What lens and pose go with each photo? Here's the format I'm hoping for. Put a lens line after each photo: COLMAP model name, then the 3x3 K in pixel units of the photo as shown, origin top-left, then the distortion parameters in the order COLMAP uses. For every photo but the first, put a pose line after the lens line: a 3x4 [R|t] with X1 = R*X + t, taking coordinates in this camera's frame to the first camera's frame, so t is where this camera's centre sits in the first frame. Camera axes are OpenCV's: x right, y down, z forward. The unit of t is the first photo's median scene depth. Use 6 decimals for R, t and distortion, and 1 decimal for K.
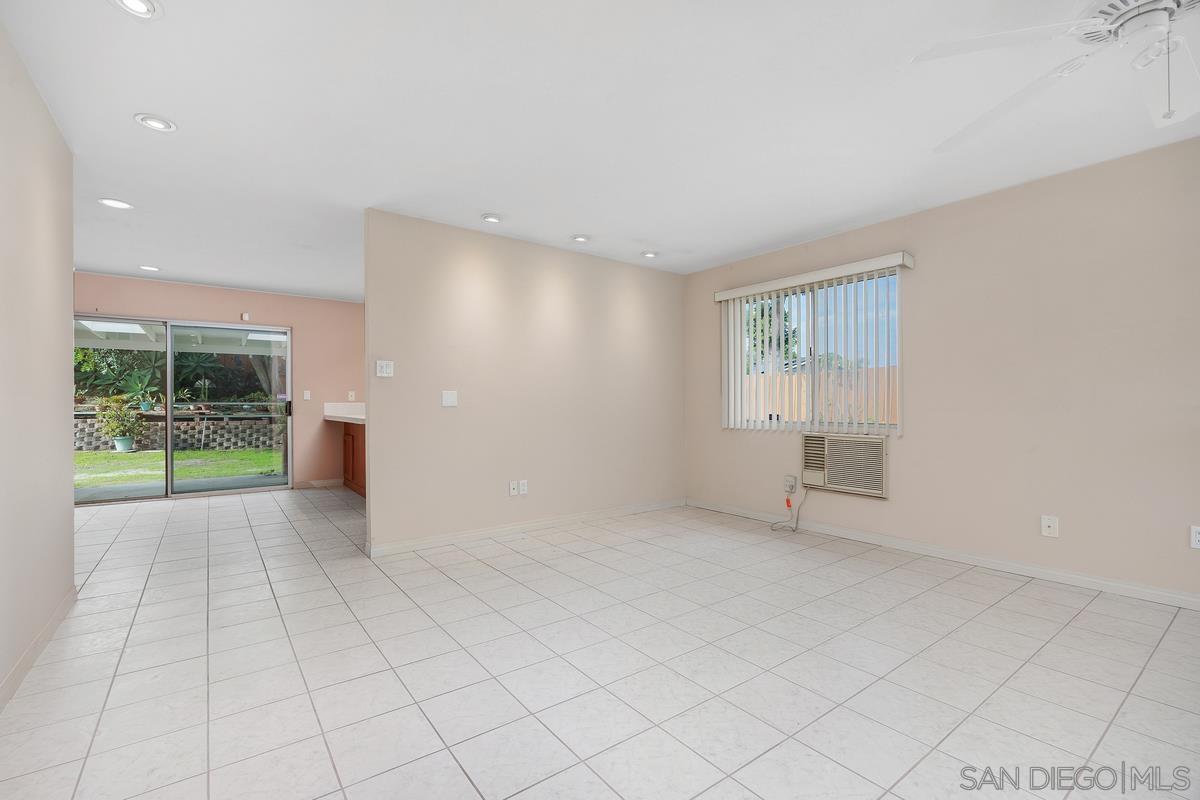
lens RADIAL K [[525.7, 0, 595.1], [0, 525.7, 402.2], [0, 0, 1]] dist [-0.000764, -0.000069]
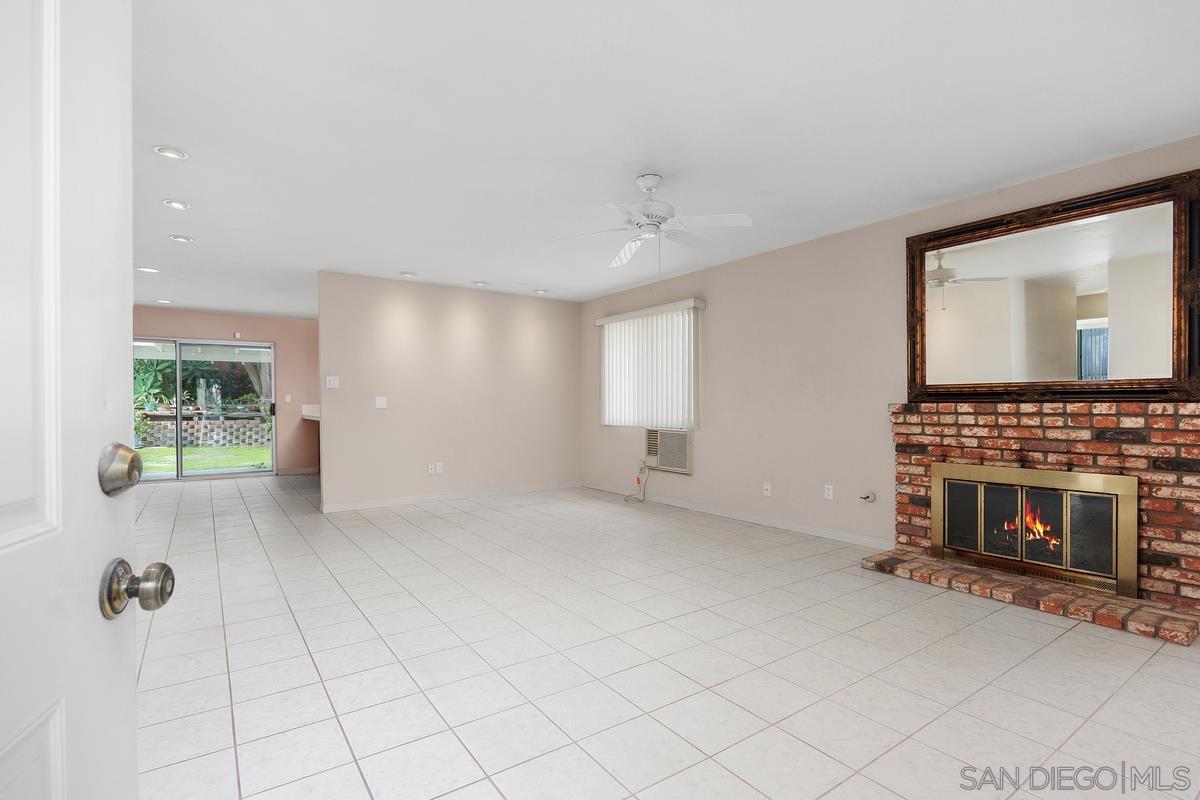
lens RADIAL K [[571.4, 0, 598.5], [0, 571.4, 405.8], [0, 0, 1]] dist [-0.001686, 0.000005]
pose [[0.999626, -0.000693, -0.027324, 0.116055], [0.000924, 0.999964, 0.008439, -0.003845], [0.027317, -0.008461, 0.999591, -0.169586]]
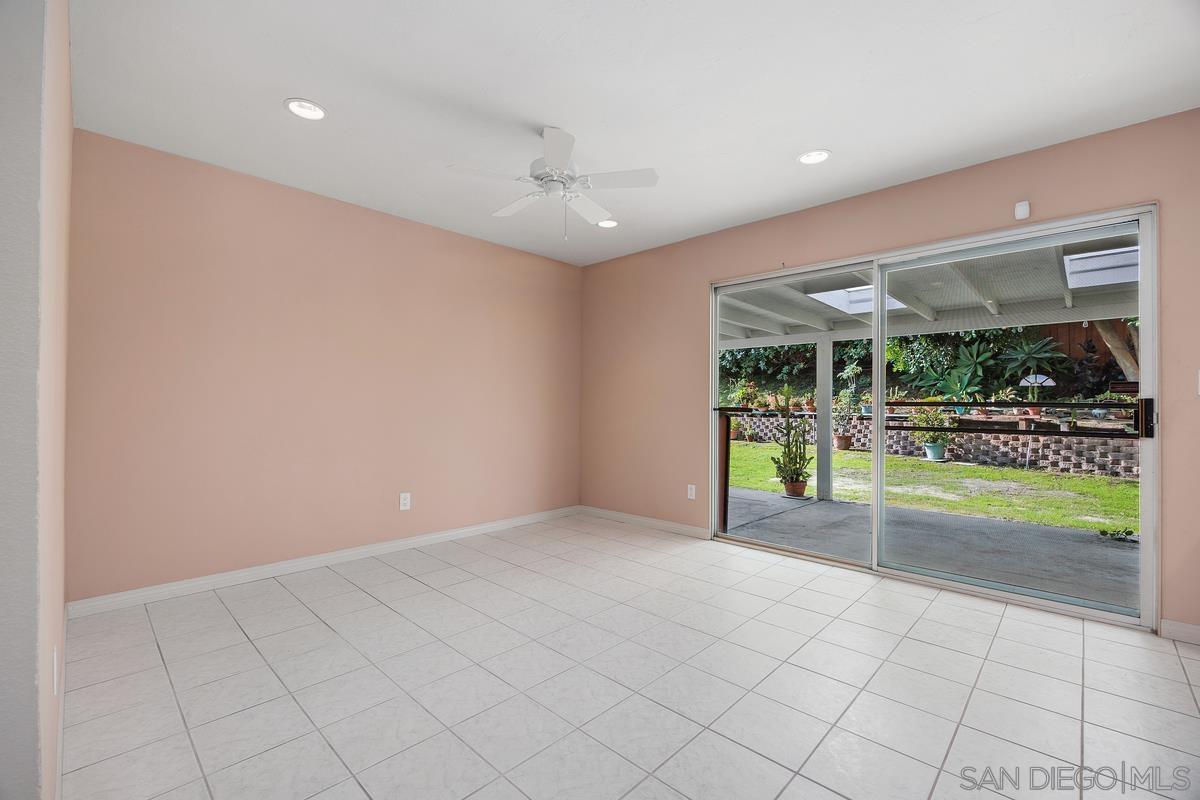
lens RADIAL K [[503.6, 0, 603.9], [0, 503.6, 405.0], [0, 0, 1]] dist [-0.001480, -0.000224]
pose [[0.174372, 0.002747, -0.984676, -0.159802], [-0.003748, 0.999991, 0.002126, 0.001361], [0.984673, 0.003320, 0.174381, 0.301041]]
